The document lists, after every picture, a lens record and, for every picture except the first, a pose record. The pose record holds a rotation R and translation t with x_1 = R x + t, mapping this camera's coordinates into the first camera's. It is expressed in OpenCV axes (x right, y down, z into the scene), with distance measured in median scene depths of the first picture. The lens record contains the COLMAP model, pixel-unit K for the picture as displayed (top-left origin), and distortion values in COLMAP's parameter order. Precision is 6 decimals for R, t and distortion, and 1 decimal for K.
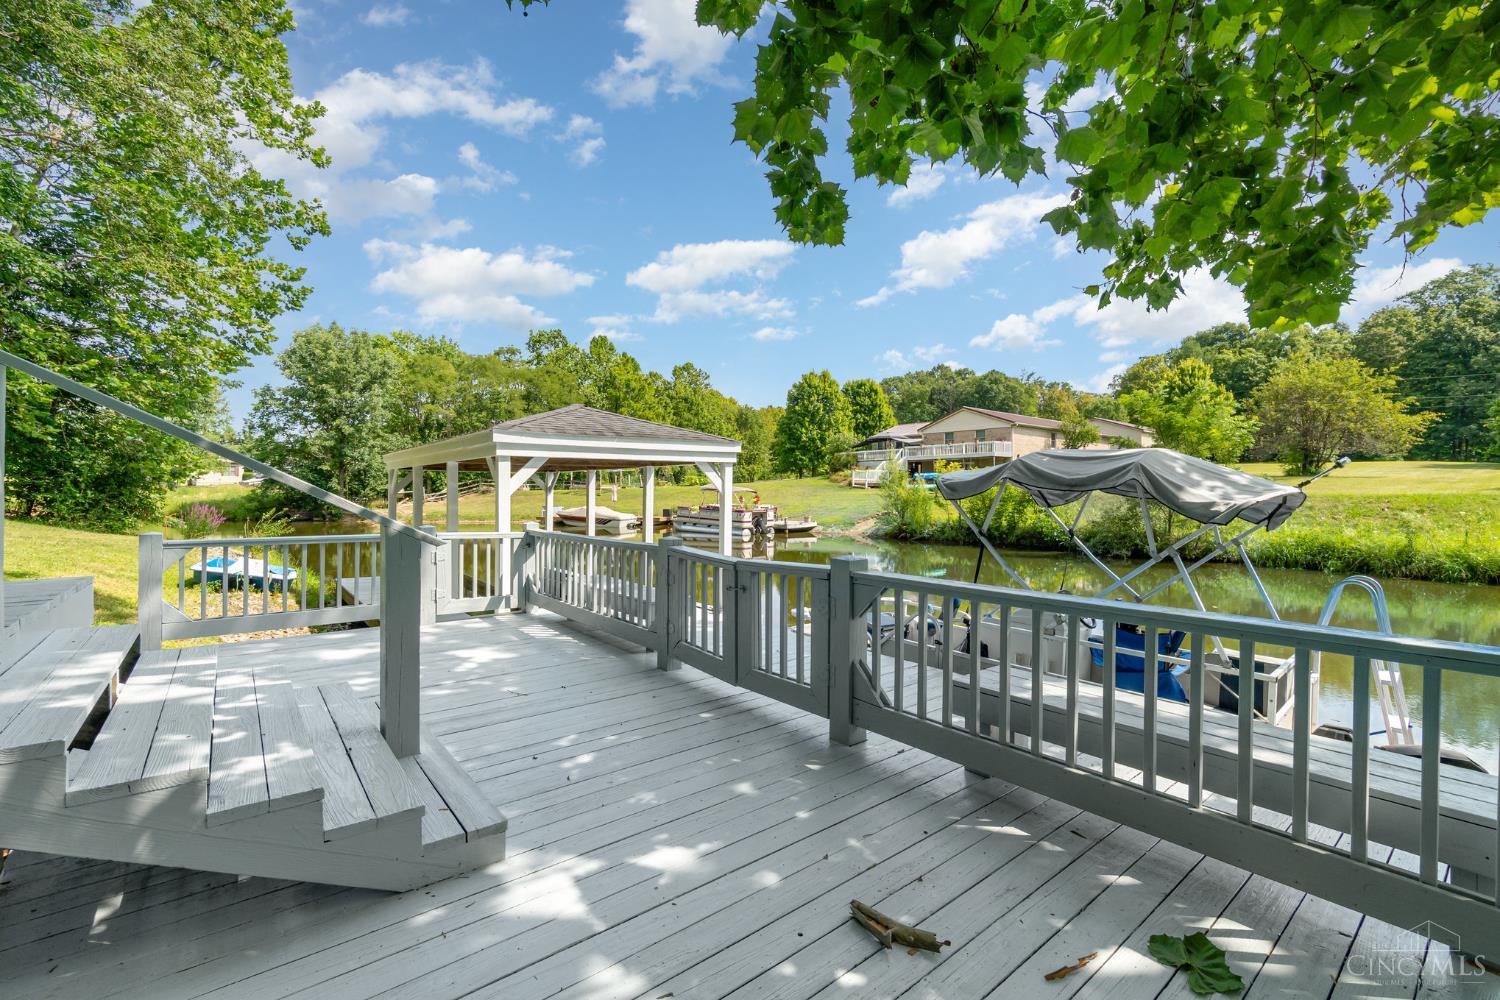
lens RADIAL K [[654.4, 0, 750.0], [0, 654.4, 500.0], [0, 0, 1]] dist [0.001662, 0.000254]
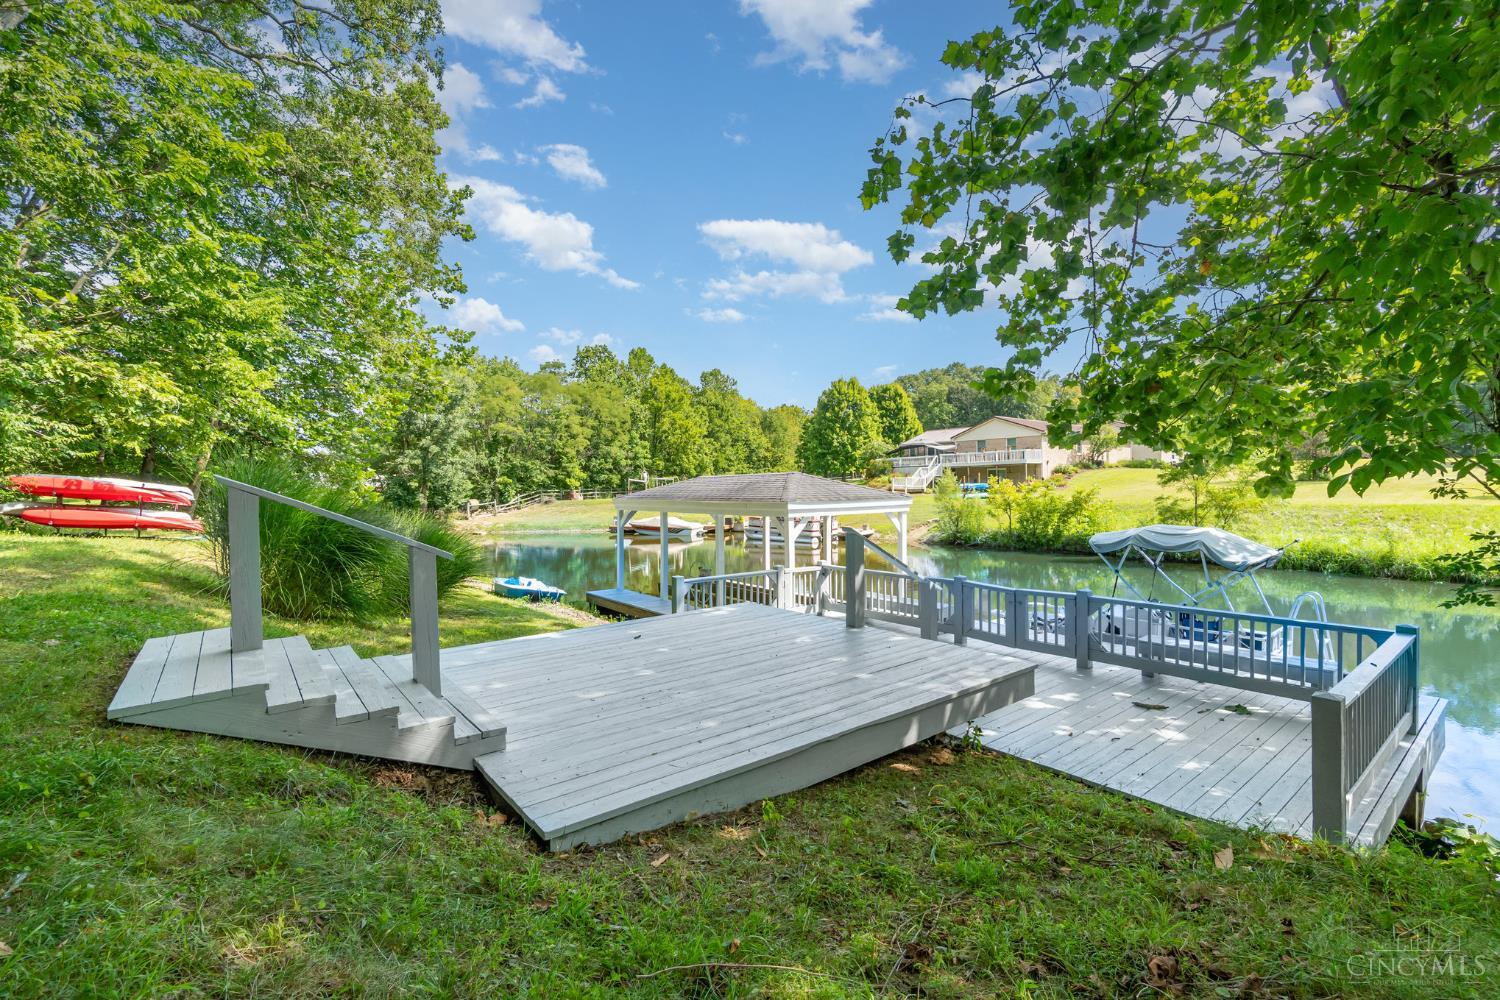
lens RADIAL K [[668.1, 0, 750.0], [0, 668.1, 500.0], [0, 0, 1]] dist [0.002874, -0.000026]
pose [[0.999881, -0.014280, -0.005822, -0.064141], [0.014314, 0.999880, 0.005855, -0.016612], [0.005738, -0.005937, 0.999966, -0.087685]]
